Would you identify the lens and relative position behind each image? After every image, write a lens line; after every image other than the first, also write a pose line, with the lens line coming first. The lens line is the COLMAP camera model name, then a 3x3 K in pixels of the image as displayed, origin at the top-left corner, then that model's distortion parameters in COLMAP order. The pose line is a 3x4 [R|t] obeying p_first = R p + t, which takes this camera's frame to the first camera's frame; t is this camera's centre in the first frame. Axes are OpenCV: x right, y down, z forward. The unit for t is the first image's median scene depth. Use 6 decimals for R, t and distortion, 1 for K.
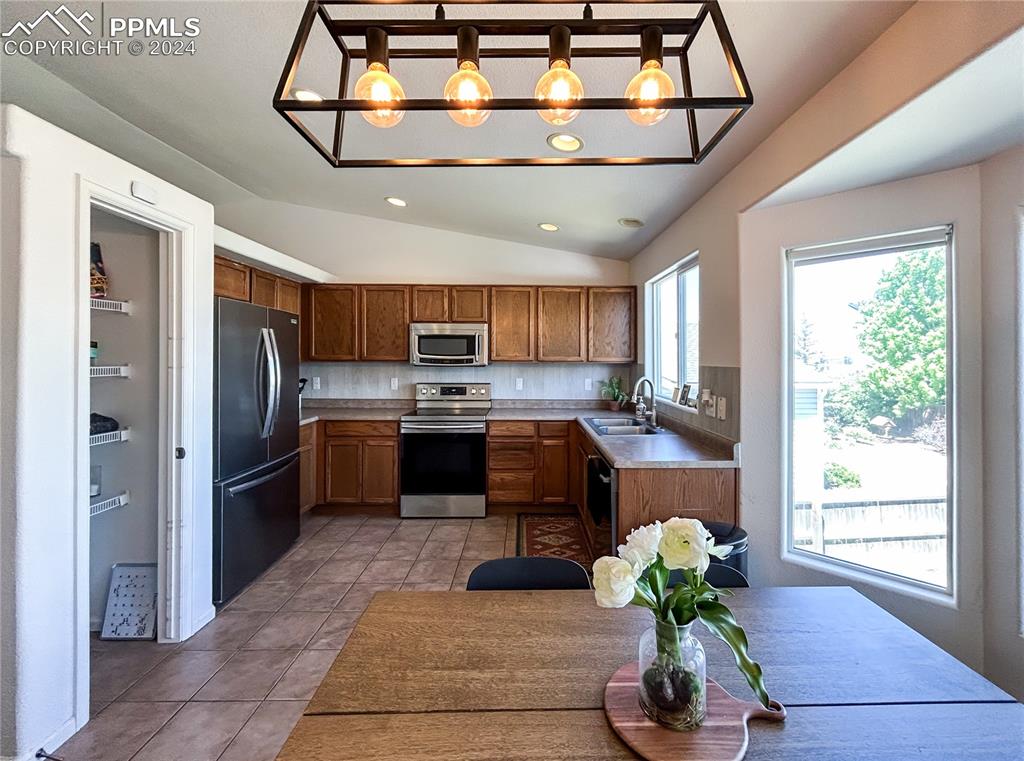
lens RADIAL K [[414.0, 0, 527.4], [0, 414.0, 355.4], [0, 0, 1]] dist [-0.002589, 0.000146]
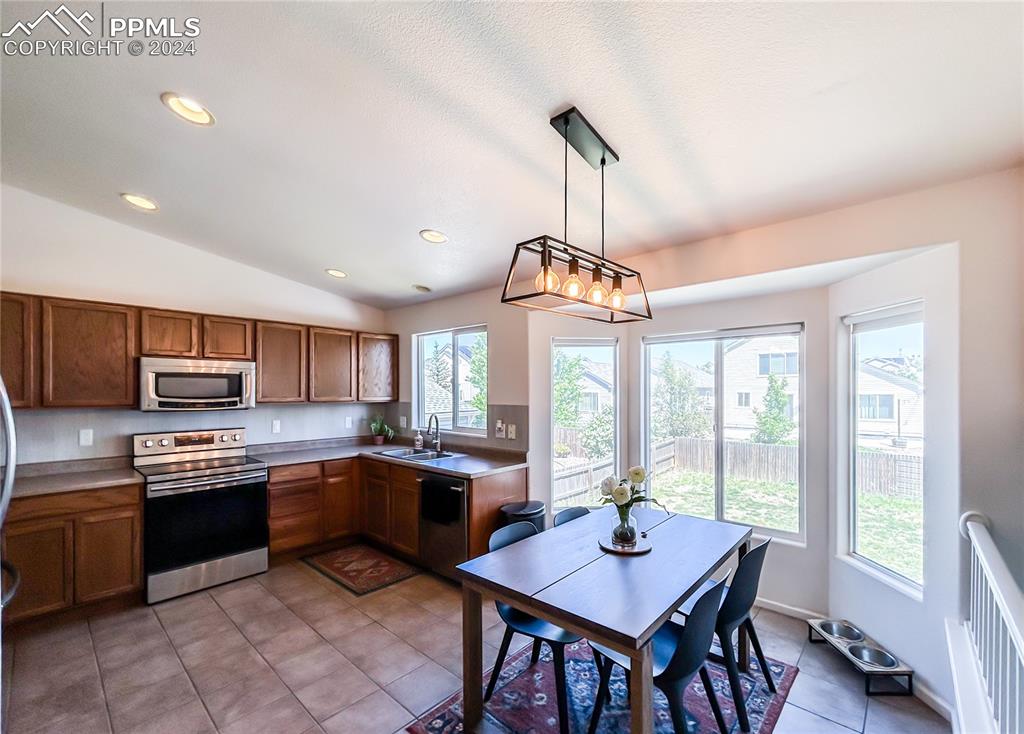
lens RADIAL K [[431.2, 0, 513.0], [0, 431.2, 390.6], [0, 0, 1]] dist [-0.002479, 0.000039]
pose [[0.685237, -0.005663, 0.728299, -0.416456], [-0.001322, 0.999958, 0.009019, -0.024366], [-0.728319, -0.007143, 0.685201, -0.065743]]
